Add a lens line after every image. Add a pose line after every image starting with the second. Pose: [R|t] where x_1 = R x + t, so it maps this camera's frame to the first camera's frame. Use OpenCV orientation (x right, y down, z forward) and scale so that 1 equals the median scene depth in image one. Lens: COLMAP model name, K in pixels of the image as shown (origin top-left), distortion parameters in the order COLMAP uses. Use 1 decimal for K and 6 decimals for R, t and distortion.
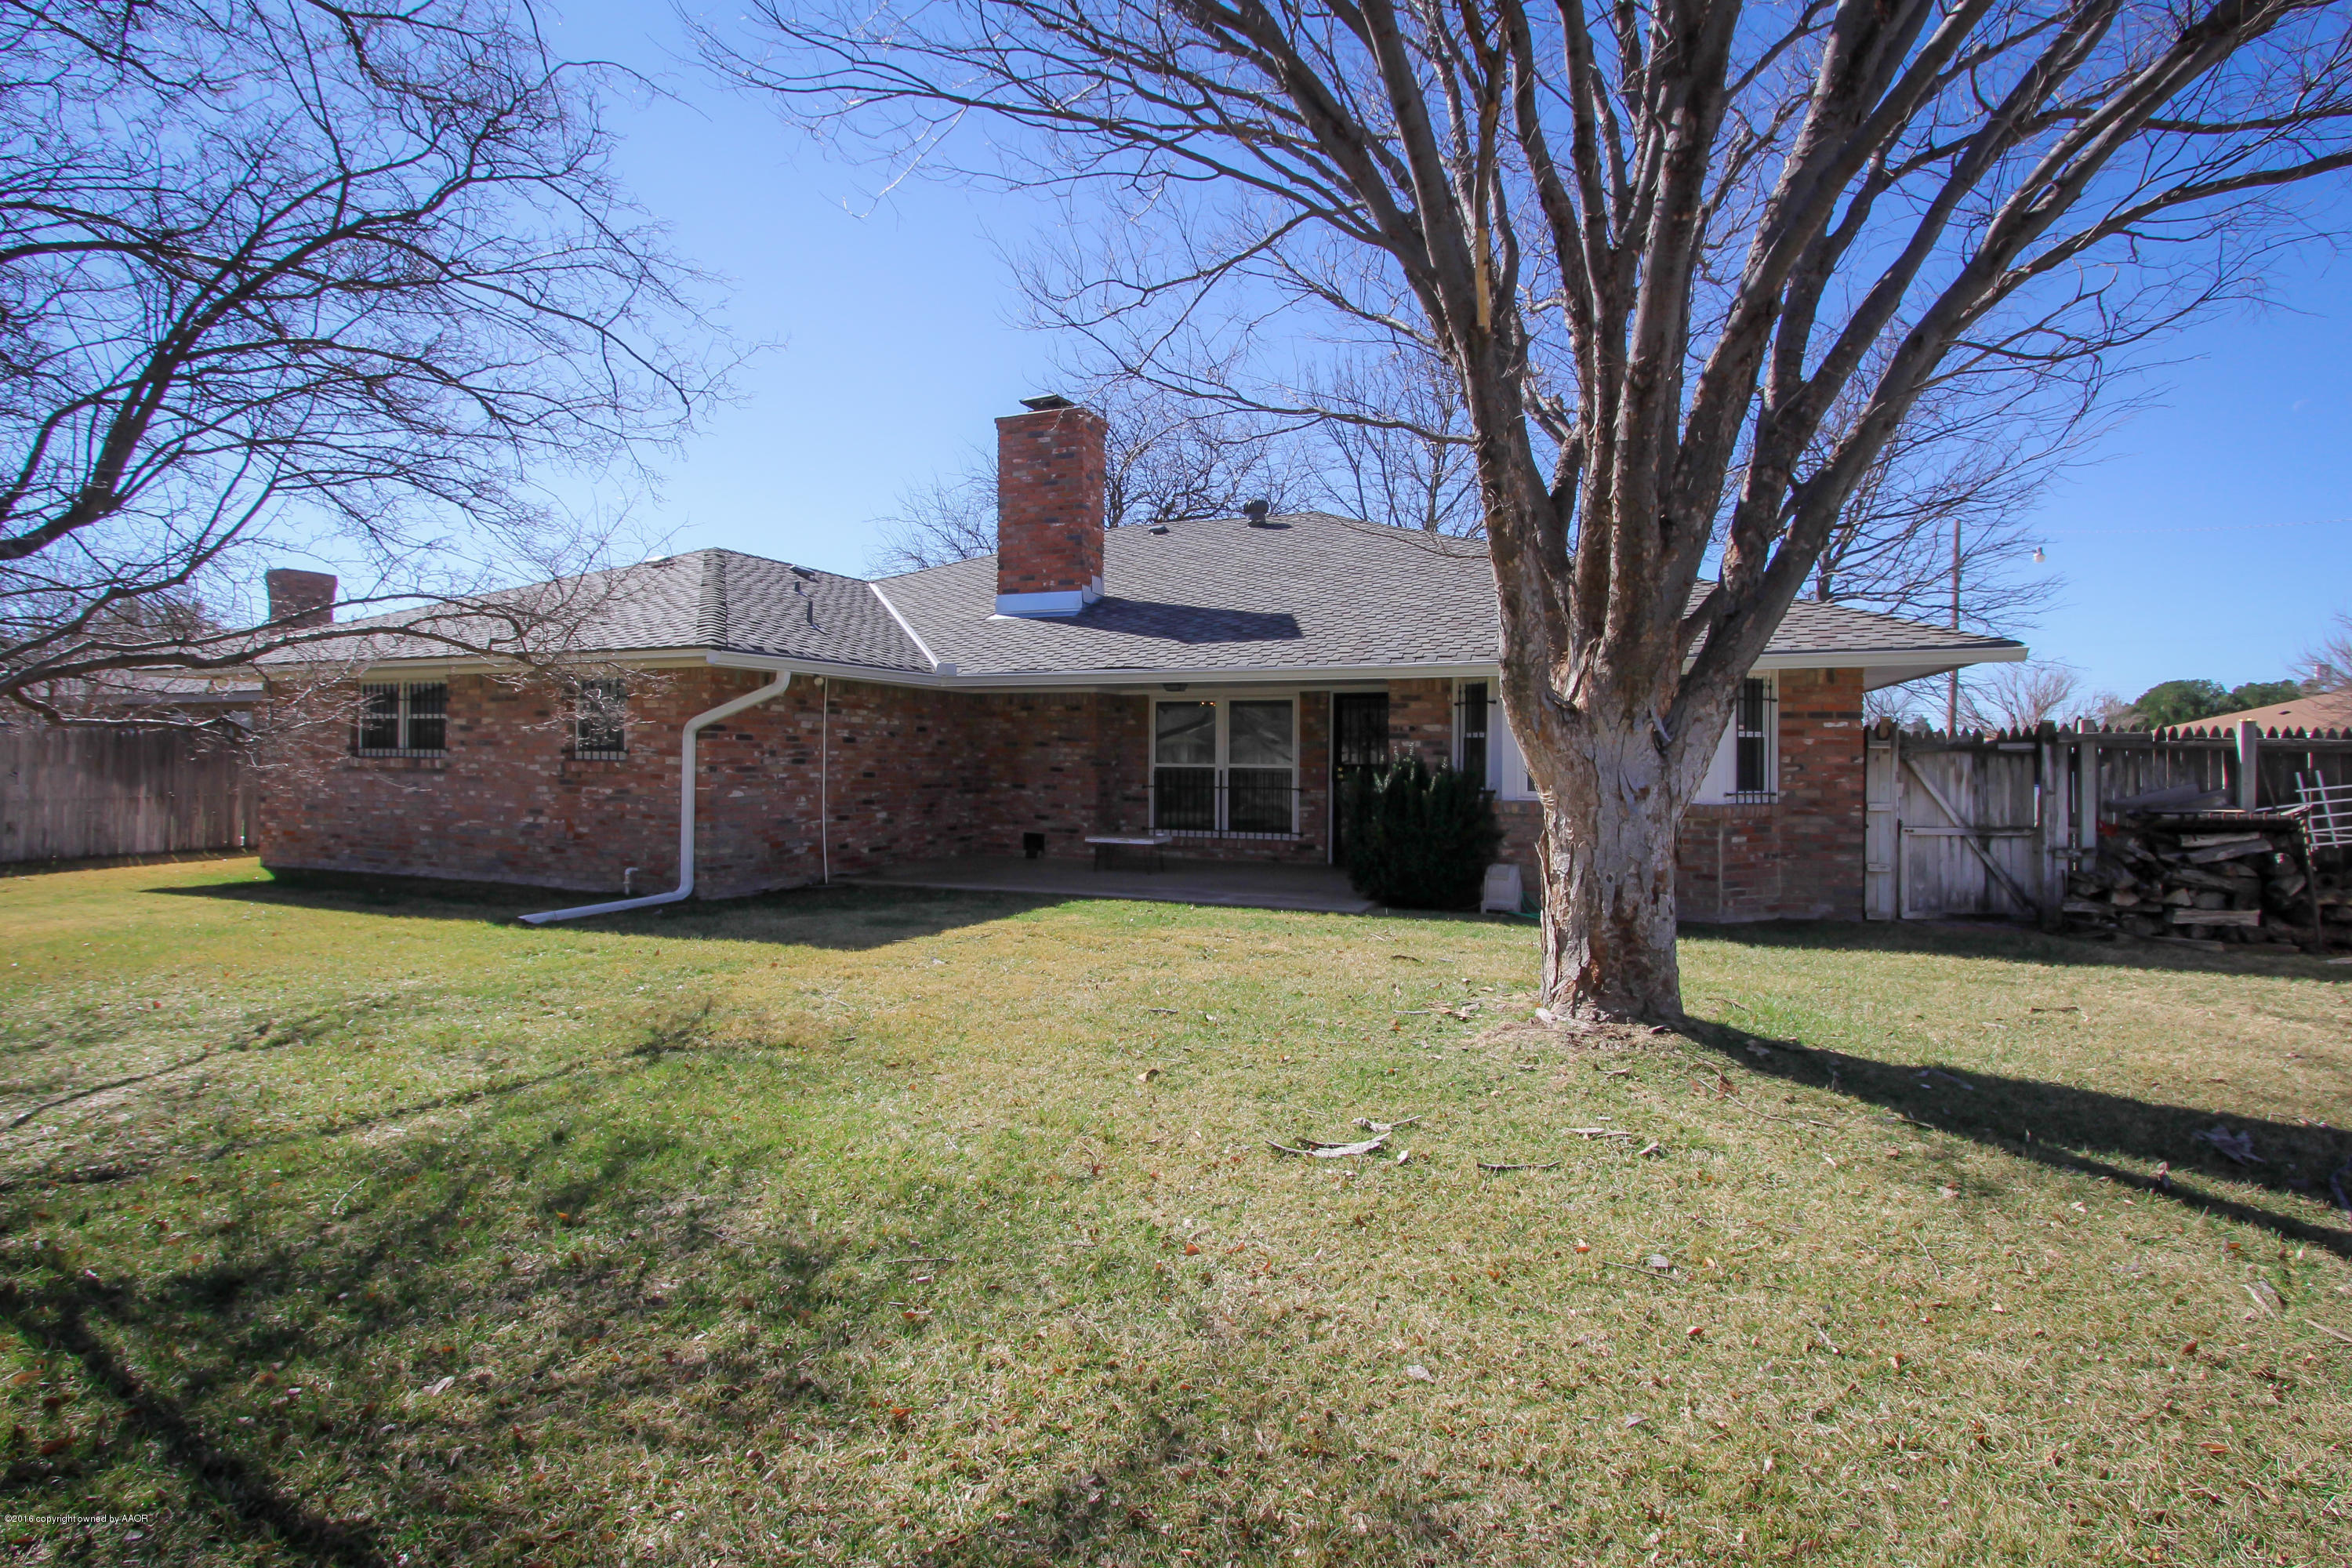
lens RADIAL K [[1117.3, 0, 1173.4], [0, 1117.3, 774.3], [0, 0, 1]] dist [-0.004883, 0.000250]
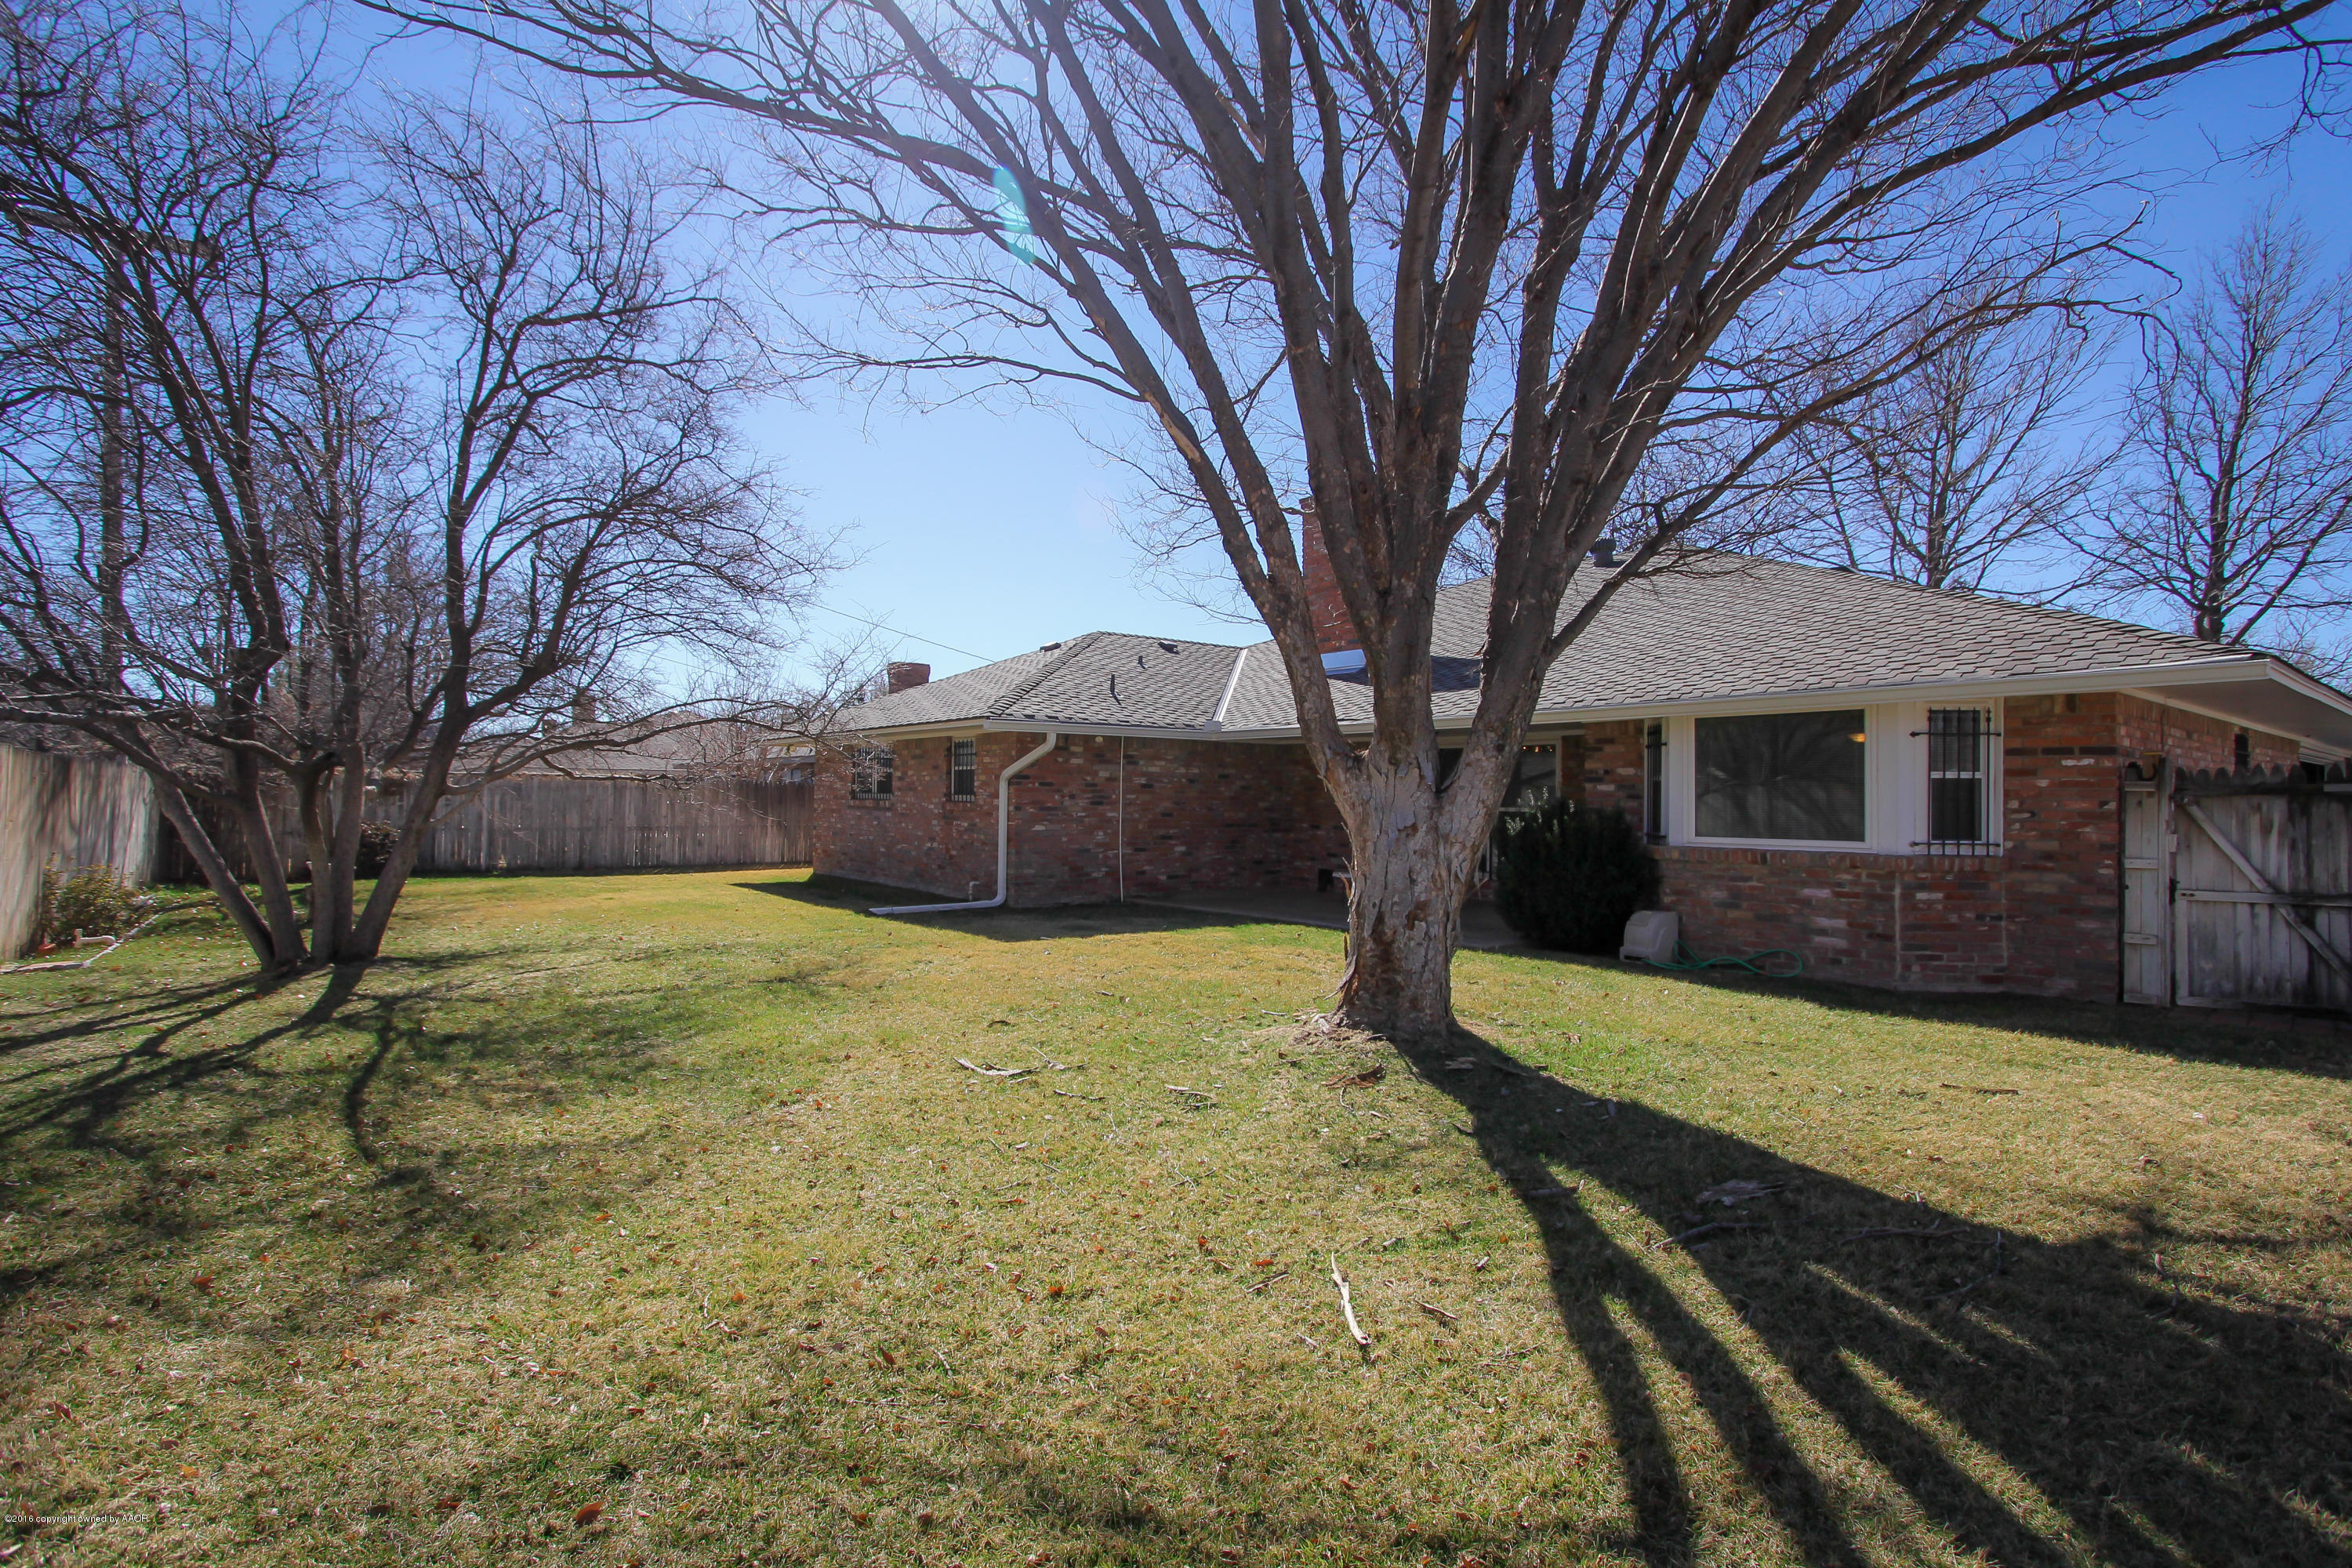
lens RADIAL K [[1117.3, 0, 1176.1], [0, 1117.3, 787.5], [0, 0, 1]] dist [-0.004883, 0.000250]
pose [[0.867572, -0.003201, -0.497302, 0.418944], [-0.011418, 0.999588, -0.026352, 0.003333], [0.497181, 0.028541, 0.867177, -0.048050]]
